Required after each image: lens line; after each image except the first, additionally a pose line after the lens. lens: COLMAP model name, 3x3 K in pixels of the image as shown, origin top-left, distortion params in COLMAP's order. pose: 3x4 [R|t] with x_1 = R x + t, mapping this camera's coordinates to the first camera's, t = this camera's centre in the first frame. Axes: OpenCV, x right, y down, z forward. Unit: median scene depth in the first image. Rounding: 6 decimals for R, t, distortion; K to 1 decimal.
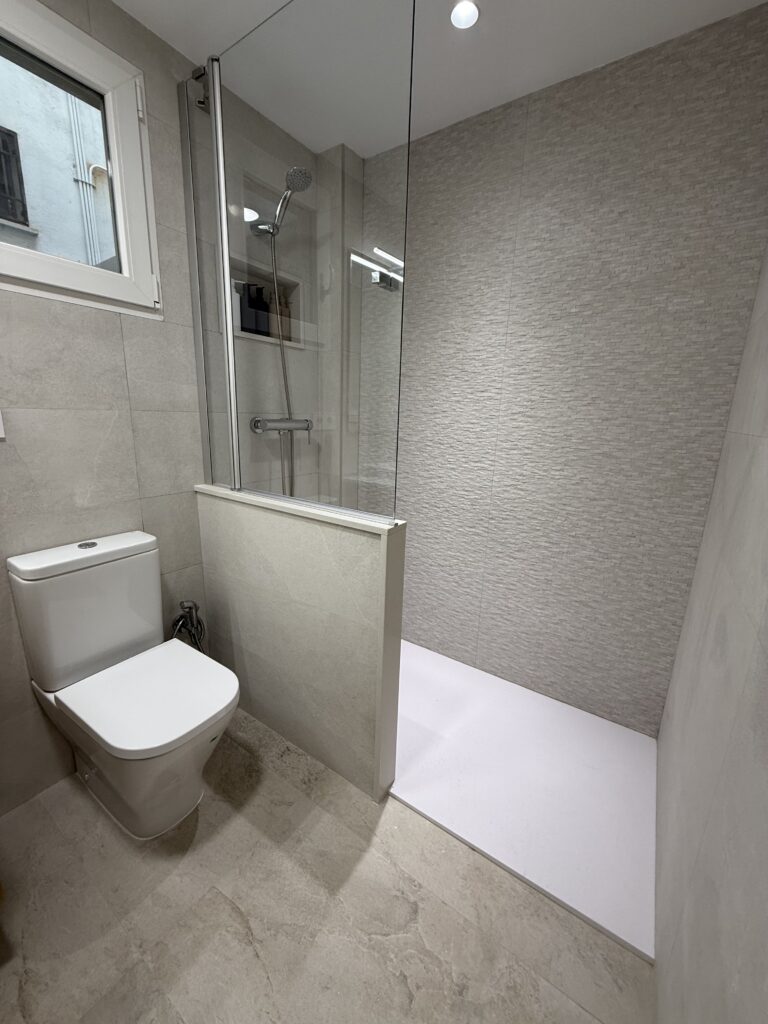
lens RADIAL K [[406.0, 0, 383.7], [0, 406.0, 507.7], [0, 0, 1]] dist [-0.001856, 0.000207]
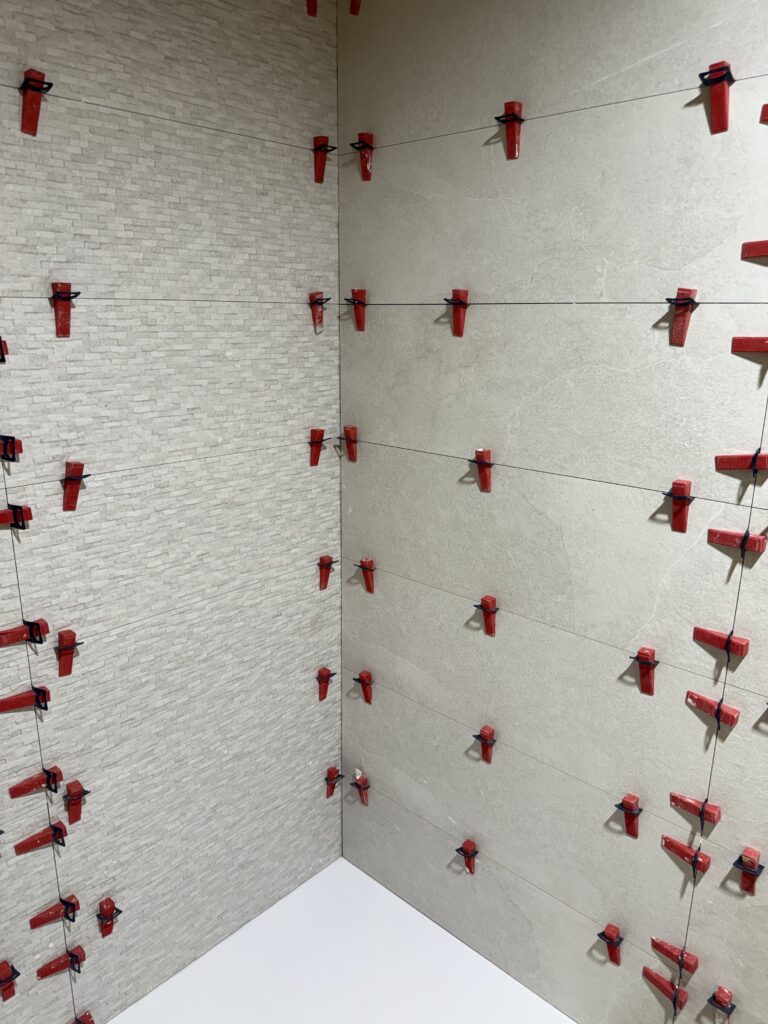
lens RADIAL K [[717.0, 0, 376.7], [0, 717.0, 510.7], [0, 0, 1]] dist [0.060060, -0.073455]
pose [[0.153128, -0.293662, 0.943565, -0.372999], [0.223577, 0.940362, 0.256382, -0.340730], [-0.962582, 0.171701, 0.209652, 0.609914]]
